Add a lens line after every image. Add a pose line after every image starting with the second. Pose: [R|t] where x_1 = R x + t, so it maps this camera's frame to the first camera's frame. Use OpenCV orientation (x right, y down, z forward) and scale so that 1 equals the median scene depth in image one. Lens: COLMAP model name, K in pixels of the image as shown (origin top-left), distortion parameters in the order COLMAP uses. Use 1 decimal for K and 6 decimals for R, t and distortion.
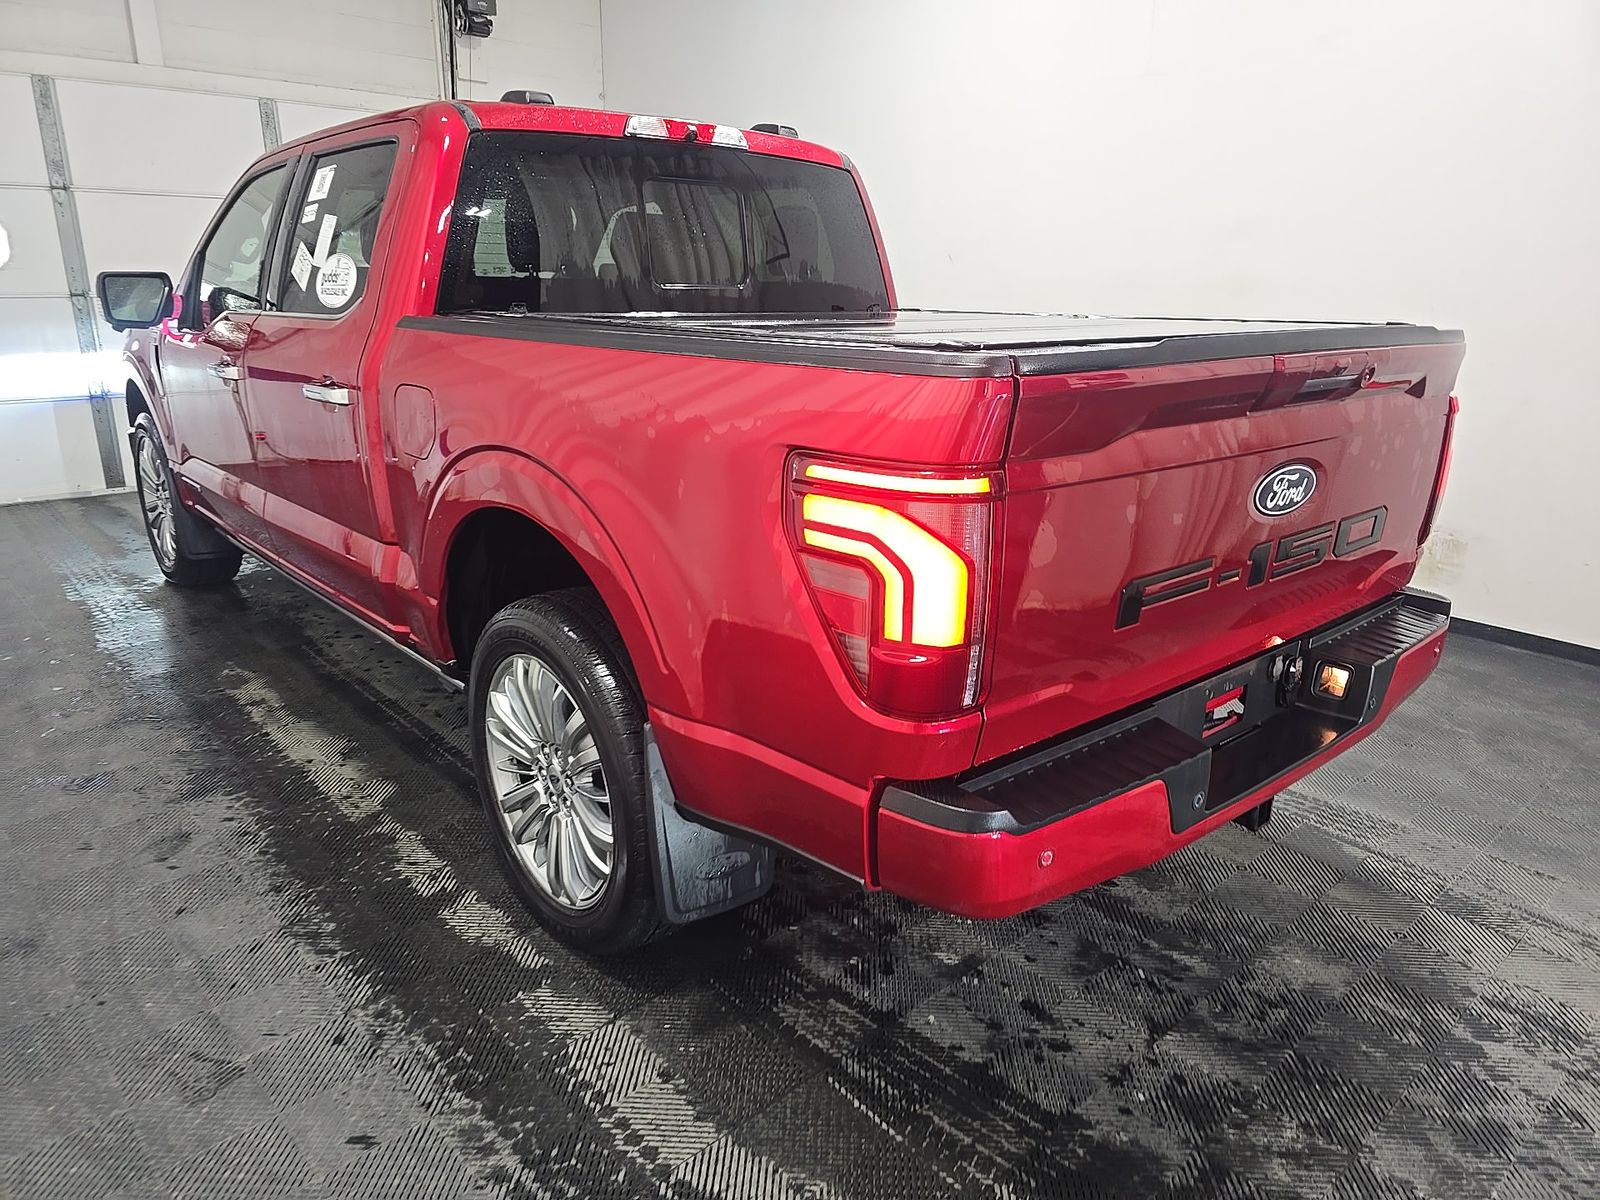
lens RADIAL K [[1063.8, 0, 809.3], [0, 1063.8, 629.8], [0, 0, 1]] dist [0.109734, -0.112319]
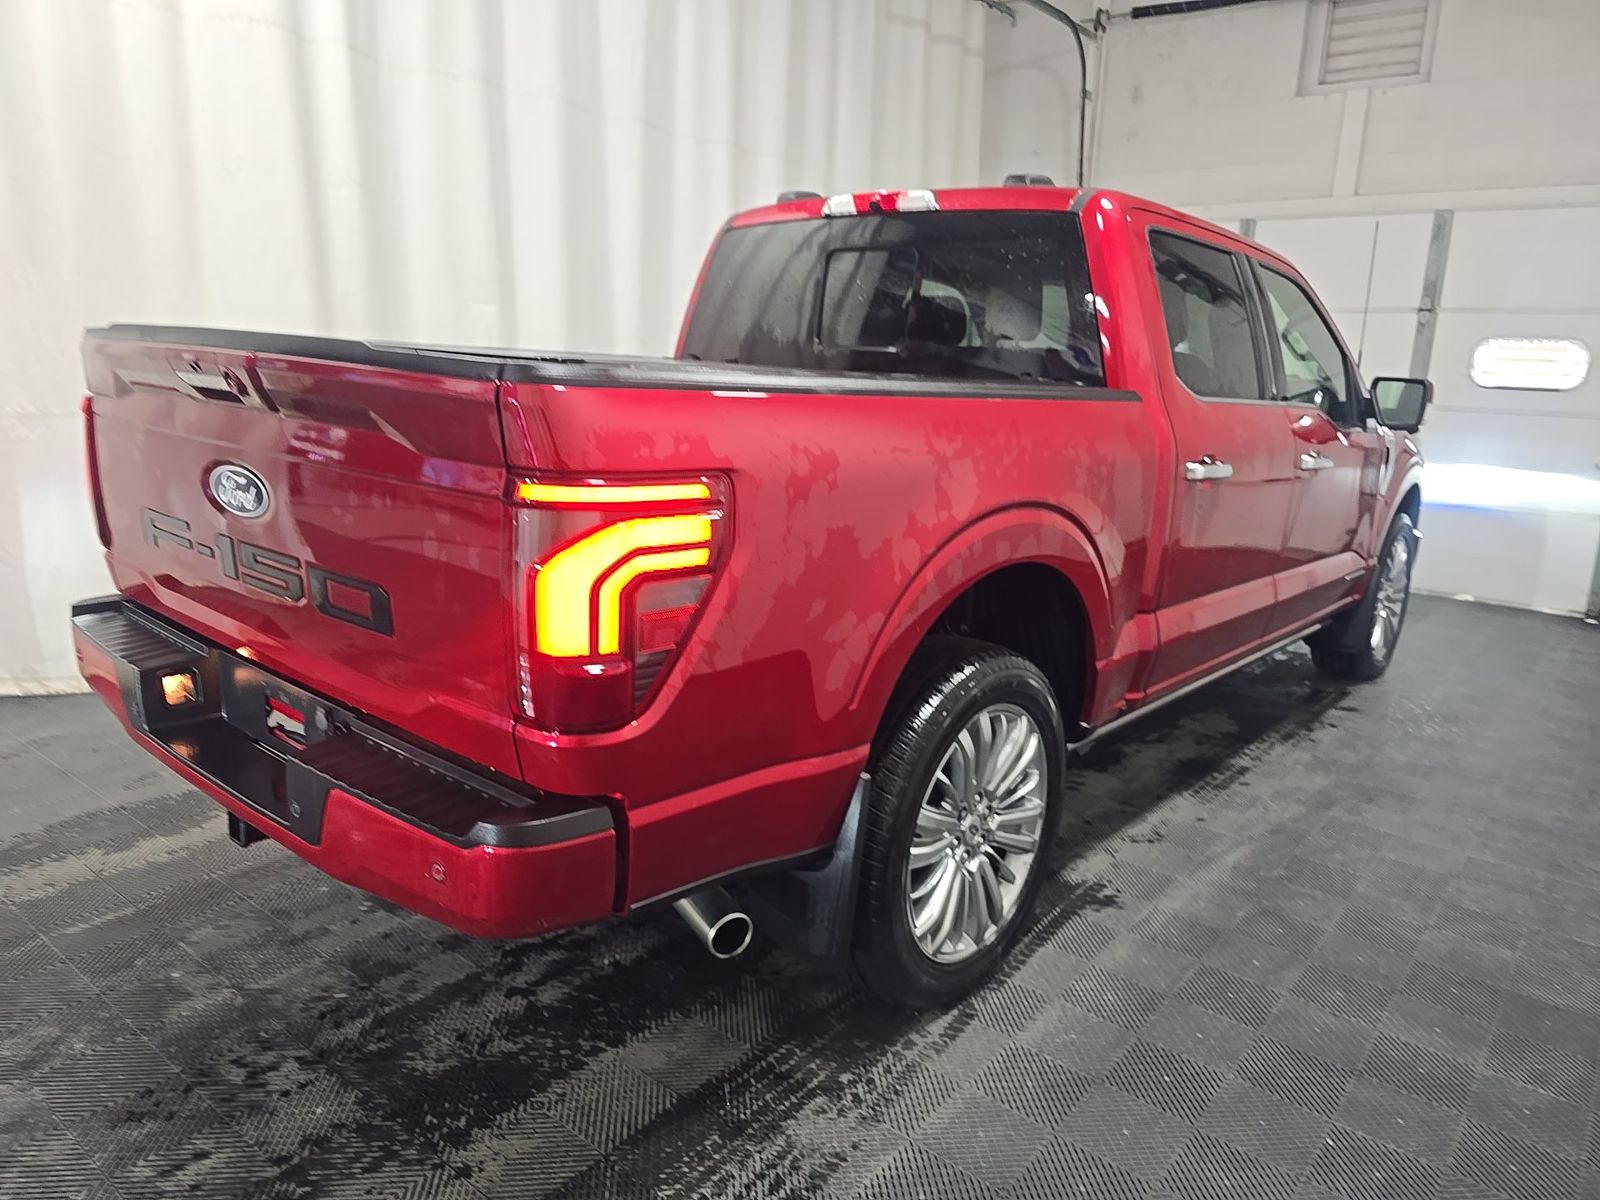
lens RADIAL K [[1063.8, 0, 809.3], [0, 1063.8, 629.8], [0, 0, 1]] dist [0.109734, -0.112319]
pose [[0.134186, 0.236520, -0.962316, 1.144204], [-0.358489, 0.916913, 0.175373, -0.286484], [0.923840, 0.321448, 0.207827, 1.011493]]
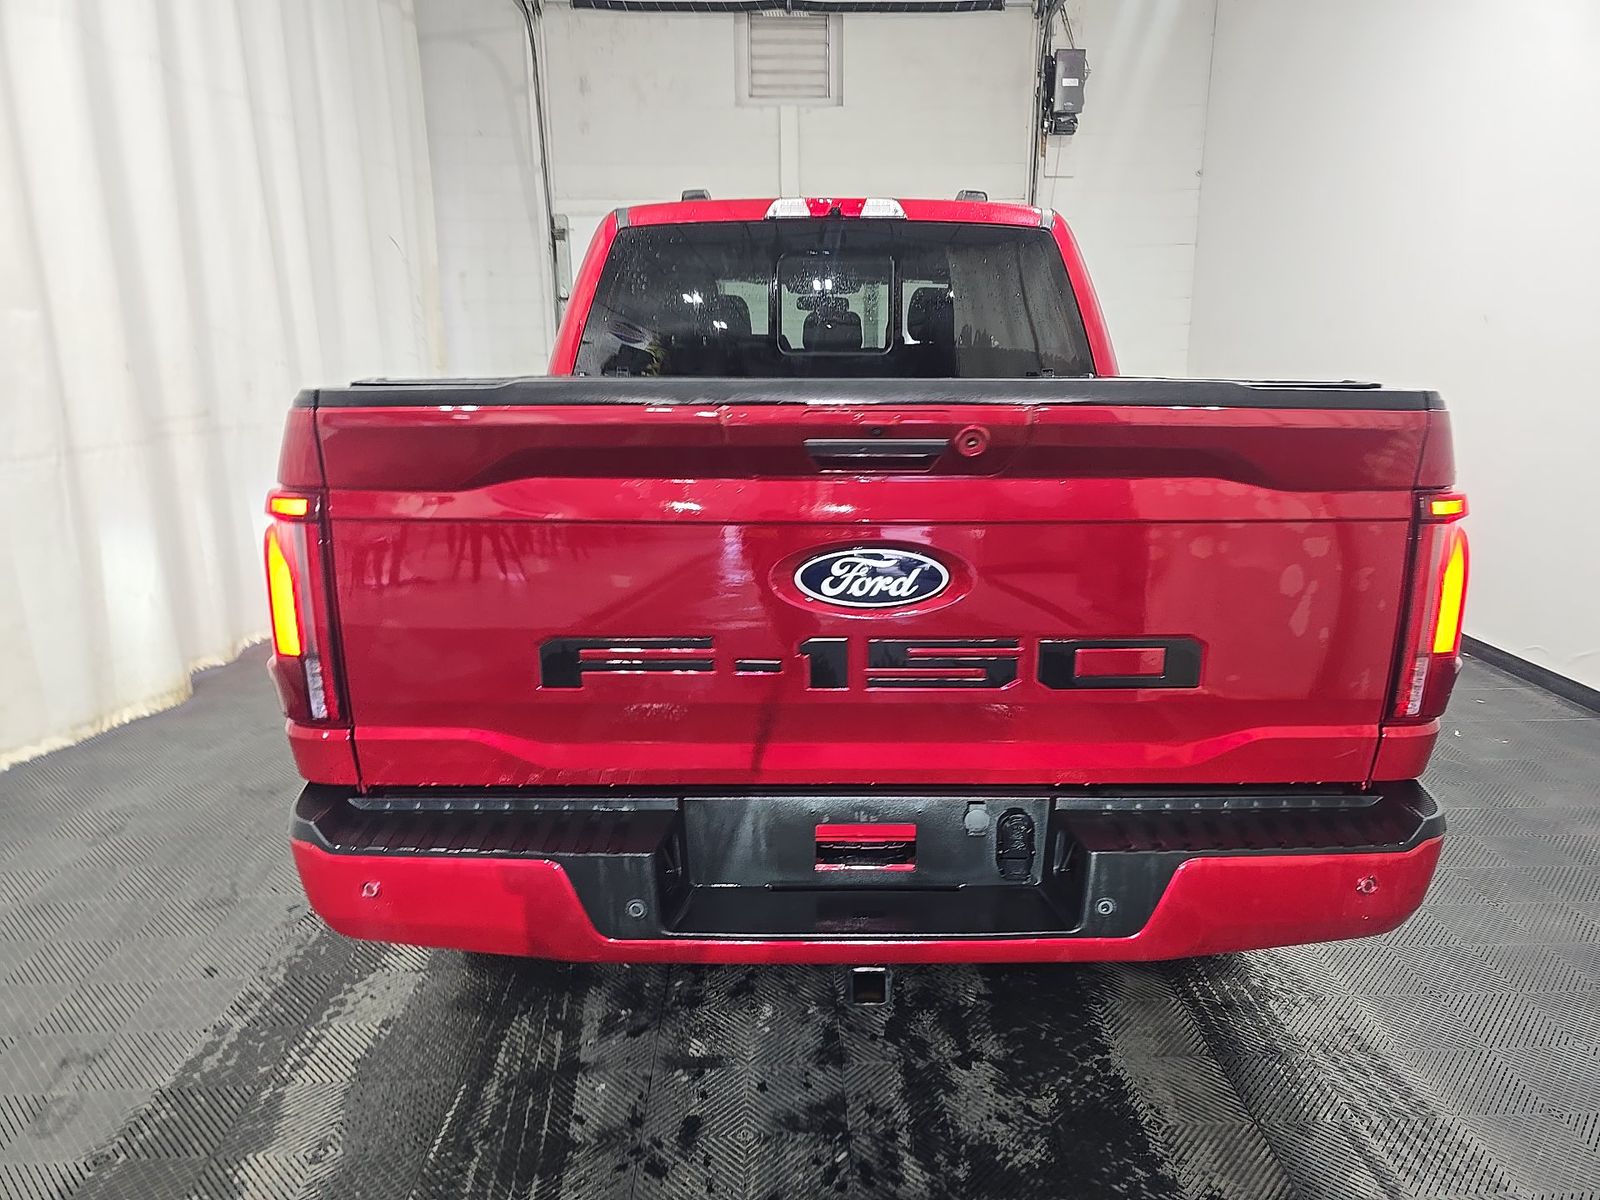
lens RADIAL K [[1063.8, 0, 809.3], [0, 1063.8, 629.8], [0, 0, 1]] dist [0.109734, -0.112319]
pose [[0.755111, 0.148125, -0.638644, 0.701572], [-0.196669, 0.980457, -0.005130, -0.059992], [0.625402, 0.129475, 0.769486, 0.279695]]
